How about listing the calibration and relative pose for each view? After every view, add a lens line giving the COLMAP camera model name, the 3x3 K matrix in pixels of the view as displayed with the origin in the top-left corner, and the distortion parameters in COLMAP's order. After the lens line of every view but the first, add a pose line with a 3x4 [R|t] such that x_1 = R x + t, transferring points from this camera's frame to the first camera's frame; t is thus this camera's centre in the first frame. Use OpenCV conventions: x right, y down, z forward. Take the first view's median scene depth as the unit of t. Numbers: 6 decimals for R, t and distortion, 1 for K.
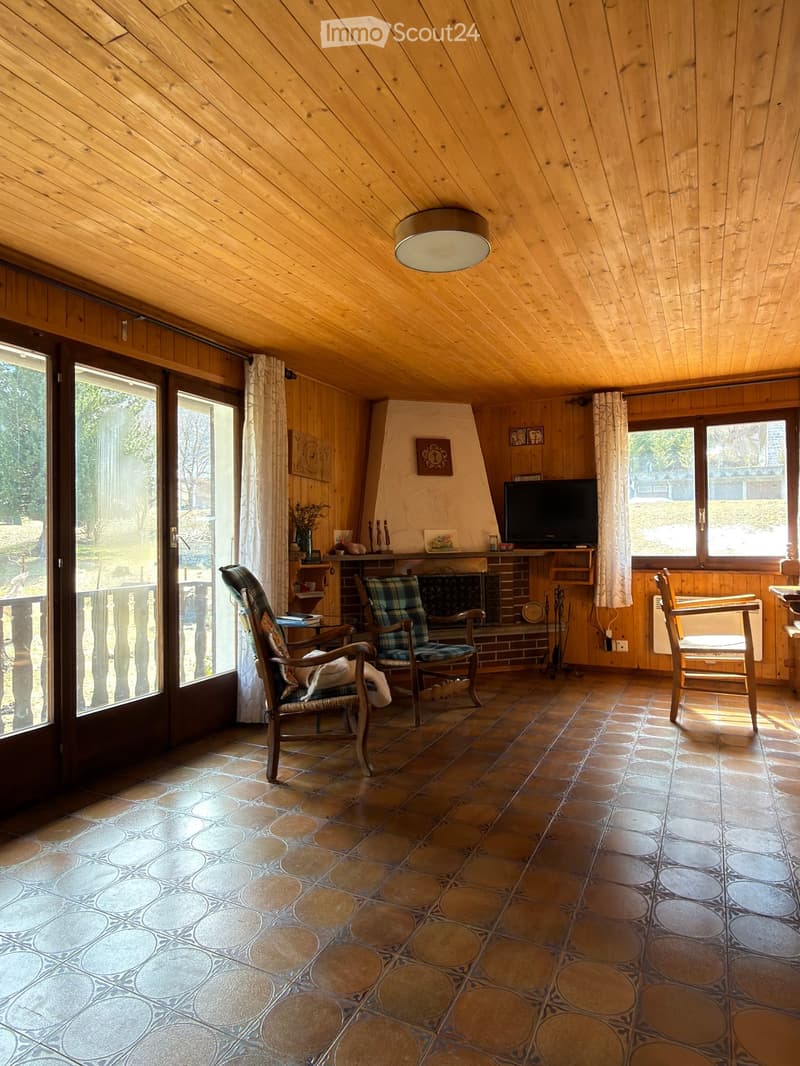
lens RADIAL K [[629.7, 0, 400.0], [0, 629.7, 534.3], [0, 0, 1]] dist [0.002265, 0.000646]
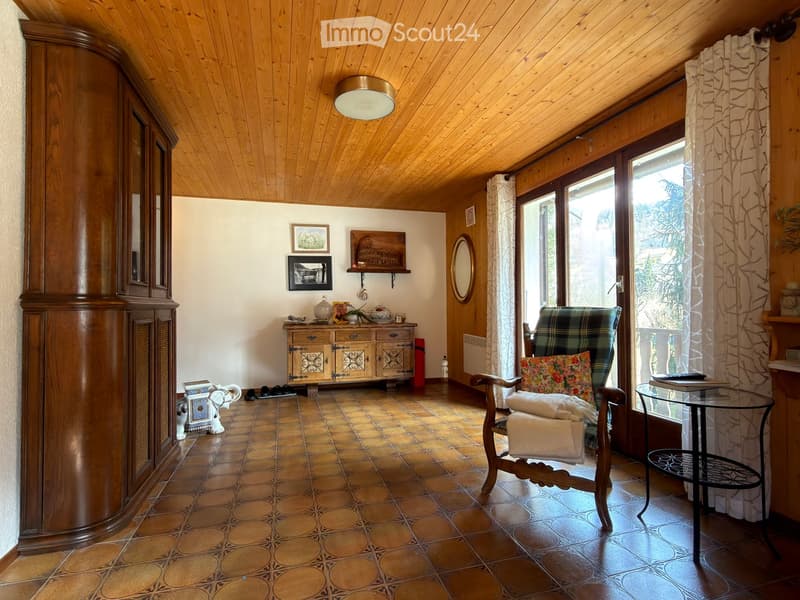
lens RADIAL K [[441.0, 0, 401.6], [0, 441.0, 300.1], [0, 0, 1]] dist [0.003237, -0.000896]
pose [[-0.755404, -0.000872, -0.655259, 0.848524], [0.011033, 0.999840, -0.014049, 0.069958], [0.655167, -0.017842, -0.755274, 2.202110]]
